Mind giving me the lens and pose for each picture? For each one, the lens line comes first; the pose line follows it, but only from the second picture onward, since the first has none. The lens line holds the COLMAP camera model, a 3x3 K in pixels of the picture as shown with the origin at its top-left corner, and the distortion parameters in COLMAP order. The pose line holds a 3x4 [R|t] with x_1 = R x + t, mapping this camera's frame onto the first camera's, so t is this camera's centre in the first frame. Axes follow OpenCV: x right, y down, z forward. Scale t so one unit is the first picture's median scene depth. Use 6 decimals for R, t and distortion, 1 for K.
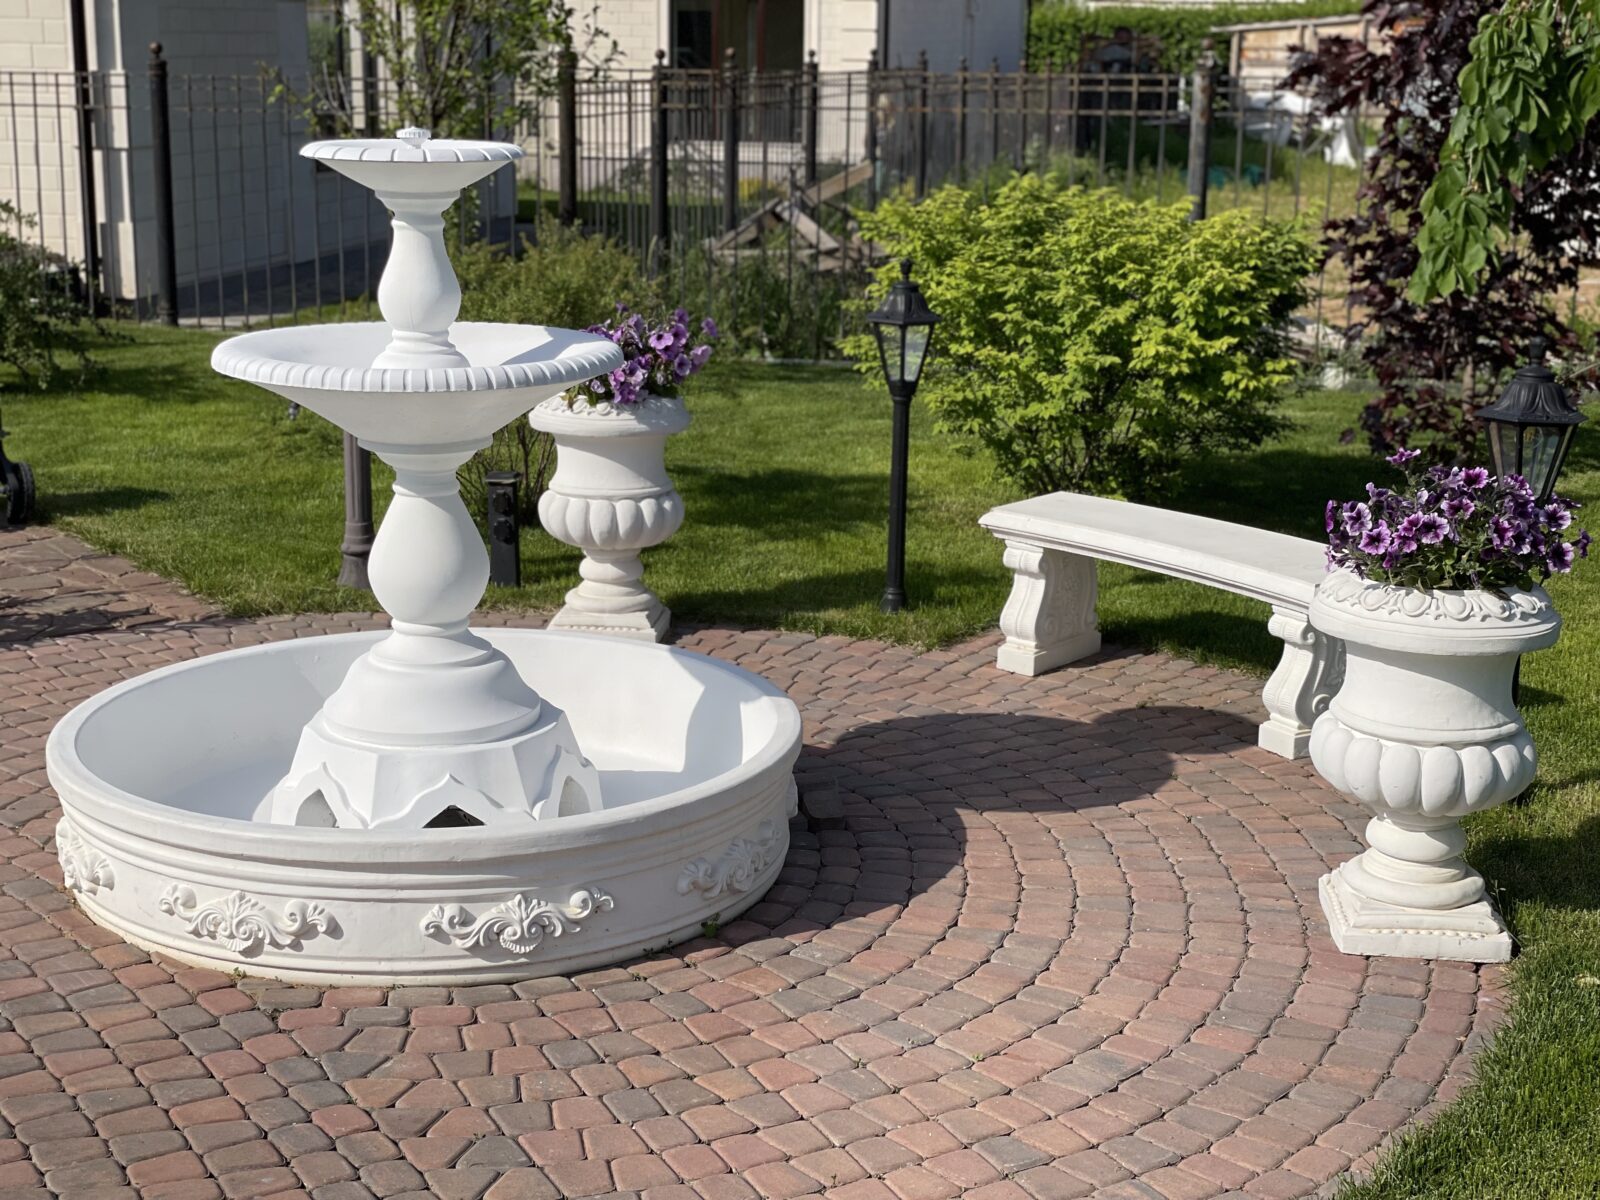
lens RADIAL K [[2402.8, 0, 798.5], [0, 2402.8, 574.1], [0, 0, 1]] dist [0.126666, -0.099266]
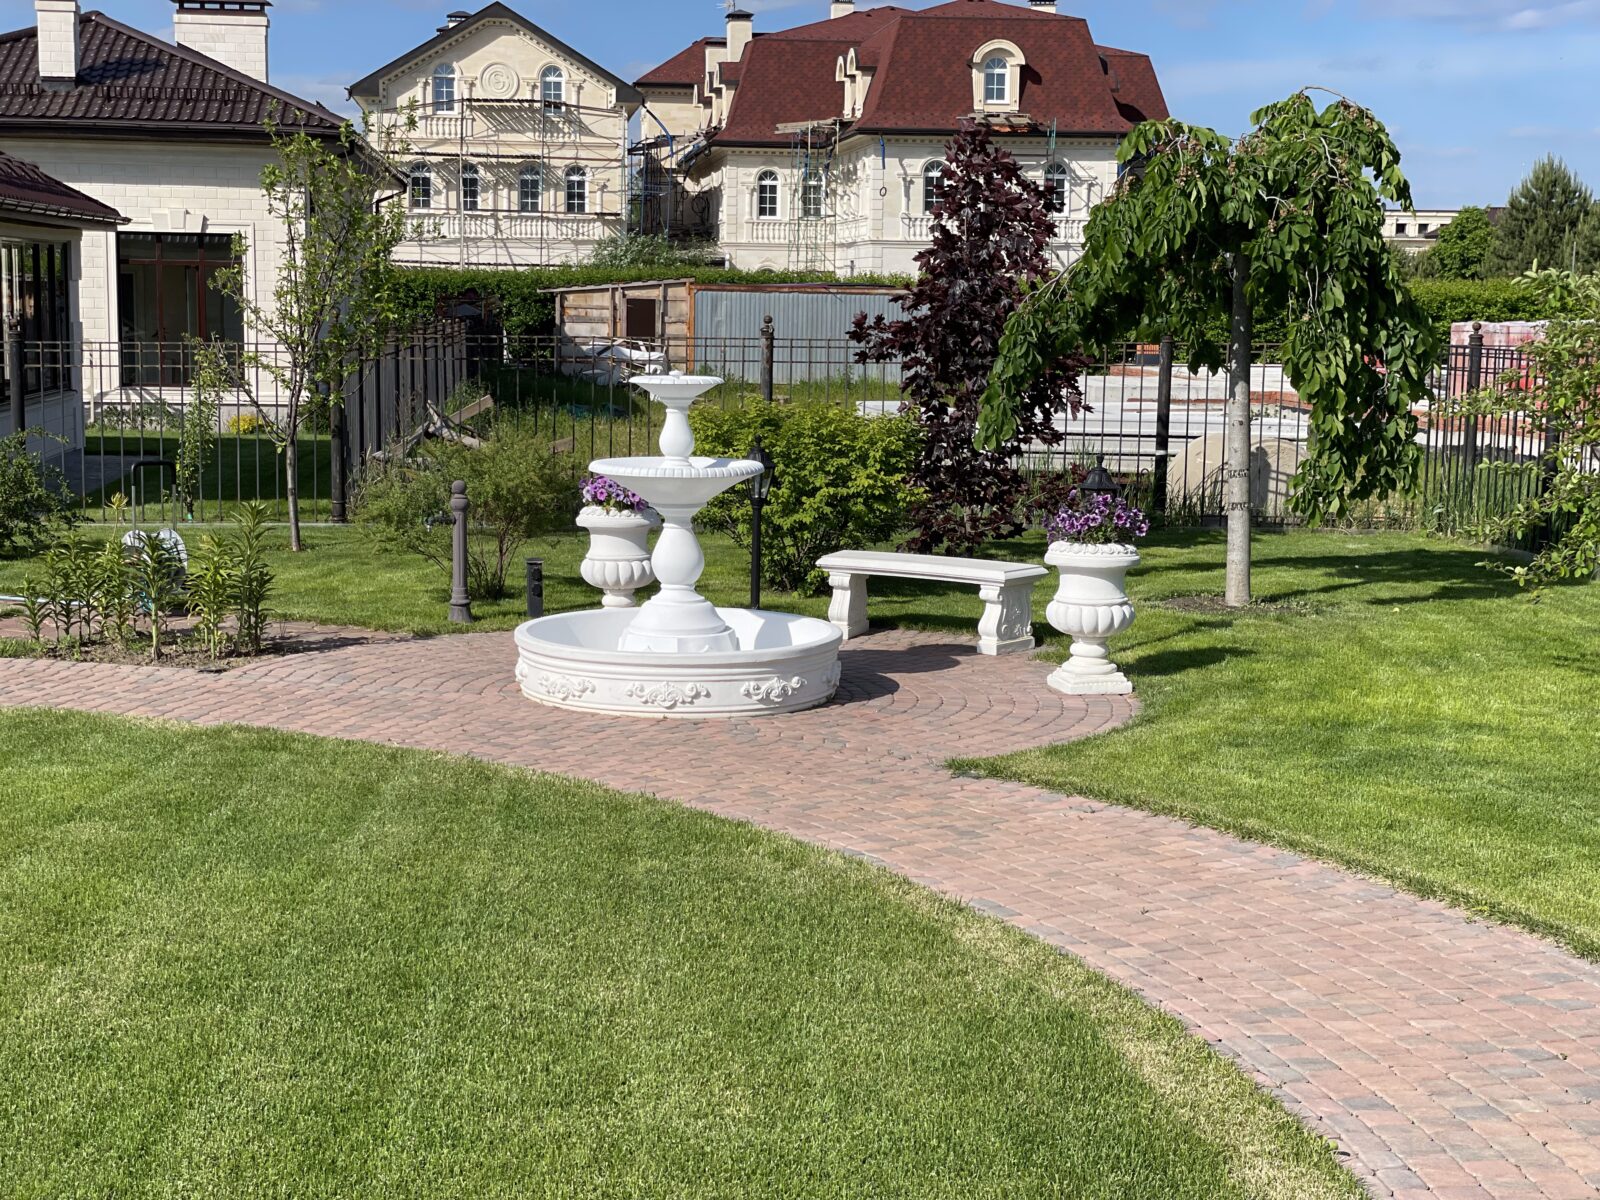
lens RADIAL K [[2405.4, 0, 830.1], [0, 2405.4, 599.9], [0, 0, 1]] dist [0.111184, -0.121506]
pose [[0.944306, -0.044634, 0.326029, -0.773216], [0.073612, 0.994303, -0.077088, 0.222791], [-0.320731, 0.096795, 0.942212, -1.197046]]
